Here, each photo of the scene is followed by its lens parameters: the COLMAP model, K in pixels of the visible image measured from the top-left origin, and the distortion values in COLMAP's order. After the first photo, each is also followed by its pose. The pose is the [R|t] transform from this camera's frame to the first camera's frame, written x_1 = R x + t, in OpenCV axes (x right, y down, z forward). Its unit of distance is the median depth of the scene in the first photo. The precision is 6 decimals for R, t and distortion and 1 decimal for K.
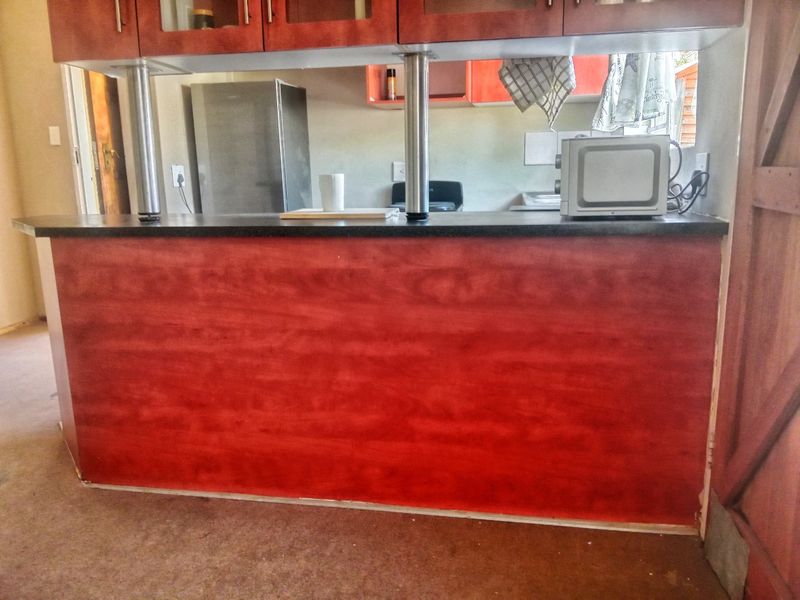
lens RADIAL K [[625.9, 0, 402.5], [0, 625.9, 297.6], [0, 0, 1]] dist [0.077159, -0.154158]
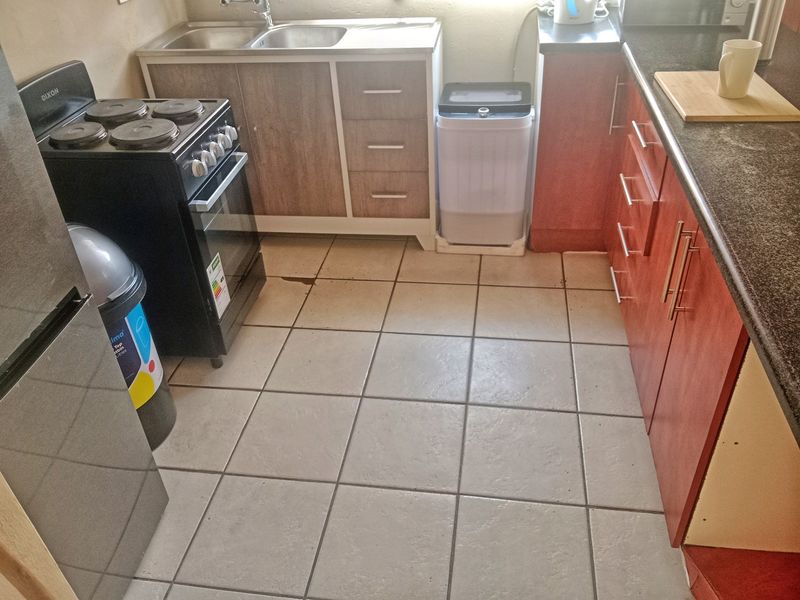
lens RADIAL K [[625.9, 0, 402.5], [0, 625.9, 297.6], [0, 0, 1]] dist [0.077159, -0.154158]
pose [[-0.025735, -0.561107, 0.827343, -0.934772], [0.256863, 0.796118, 0.547921, -0.500988], [-0.966105, 0.226615, 0.123639, 1.483102]]
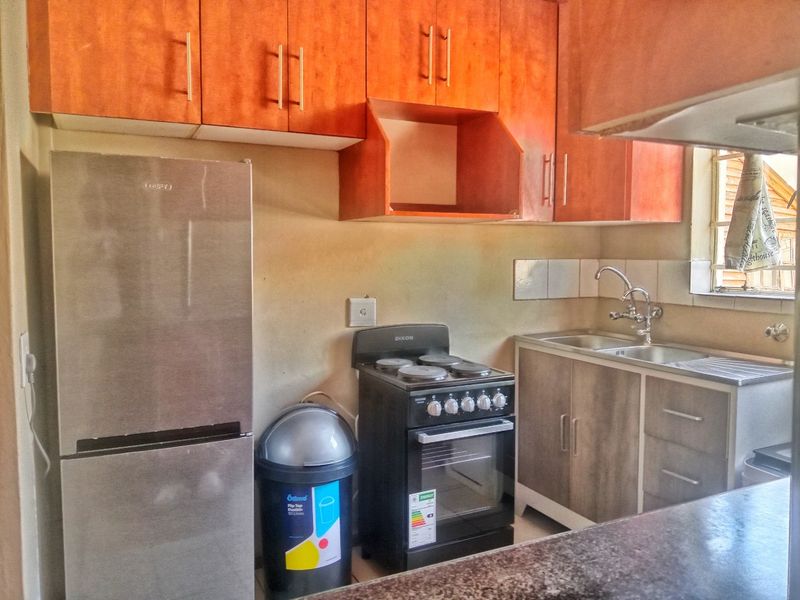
lens RADIAL K [[625.9, 0, 402.5], [0, 625.9, 297.6], [0, 0, 1]] dist [0.077159, -0.154158]
pose [[0.810980, -0.024044, 0.584579, -0.734821], [0.107743, 0.988205, -0.108825, -0.294707], [-0.575067, 0.151239, 0.804005, 0.944592]]
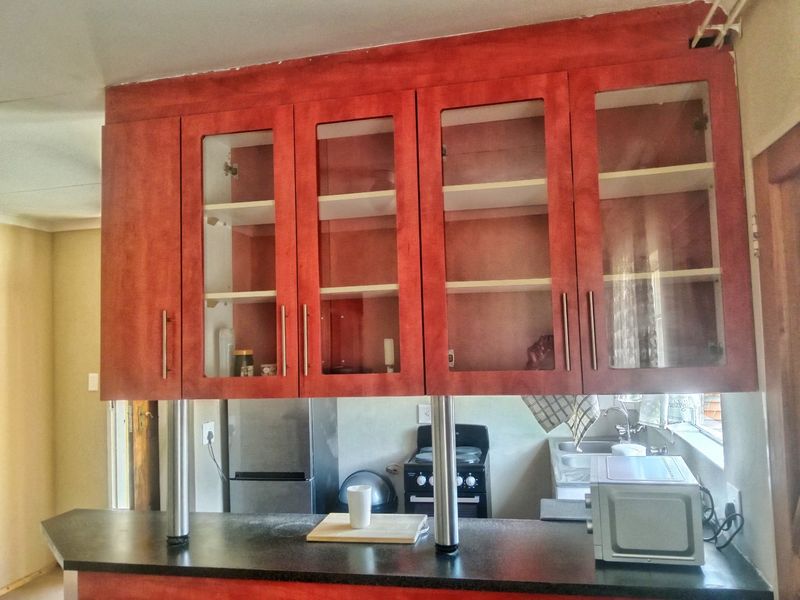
lens RADIAL K [[625.9, 0, 402.5], [0, 625.9, 297.6], [0, 0, 1]] dist [0.077159, -0.154158]
pose [[0.999222, -0.018784, -0.034668, -0.004698], [0.009127, 0.965537, -0.260107, -0.251836], [0.038360, 0.259588, 0.964957, -0.051551]]
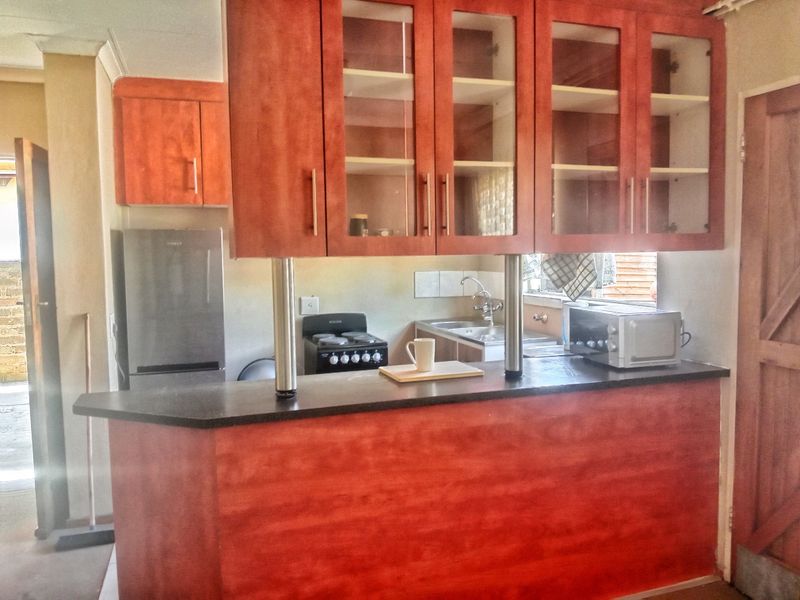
lens RADIAL K [[625.9, 0, 402.5], [0, 625.9, 297.6], [0, 0, 1]] dist [0.077159, -0.154158]
pose [[0.879404, -0.028504, 0.475222, -0.780177], [0.095205, 0.988572, -0.116884, -0.155286], [-0.466460, 0.148032, 0.872068, -0.023431]]
